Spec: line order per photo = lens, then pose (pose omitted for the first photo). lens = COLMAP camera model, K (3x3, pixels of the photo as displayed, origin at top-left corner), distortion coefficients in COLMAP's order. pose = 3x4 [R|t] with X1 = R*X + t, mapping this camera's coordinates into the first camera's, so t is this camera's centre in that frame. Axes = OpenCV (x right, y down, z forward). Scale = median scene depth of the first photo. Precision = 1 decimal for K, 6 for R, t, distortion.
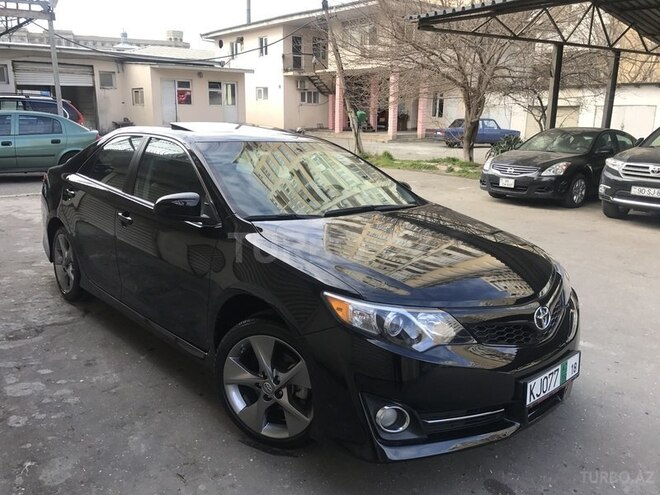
lens RADIAL K [[544.7, 0, 327.3], [0, 544.7, 244.7], [0, 0, 1]] dist [0.009733, -0.000663]
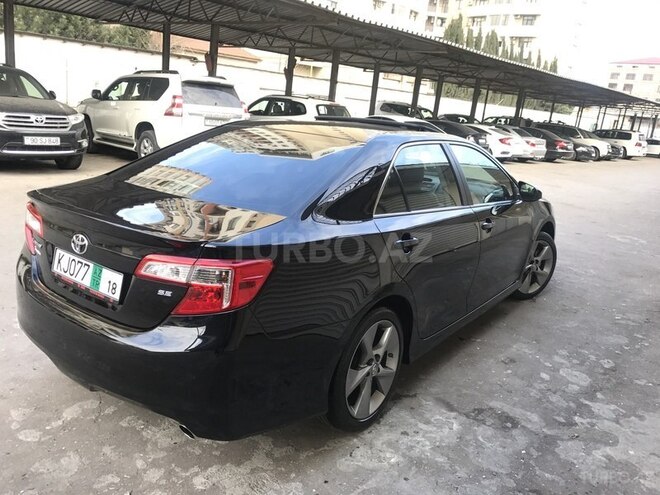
lens RADIAL K [[543.6, 0, 327.8], [0, 543.6, 249.4], [0, 0, 1]] dist [0.001593, 0.011514]
pose [[-0.190731, -0.290999, 0.937519, -0.194779], [0.126377, 0.939825, 0.317425, -0.055483], [-0.973473, 0.179024, -0.142478, 0.218367]]
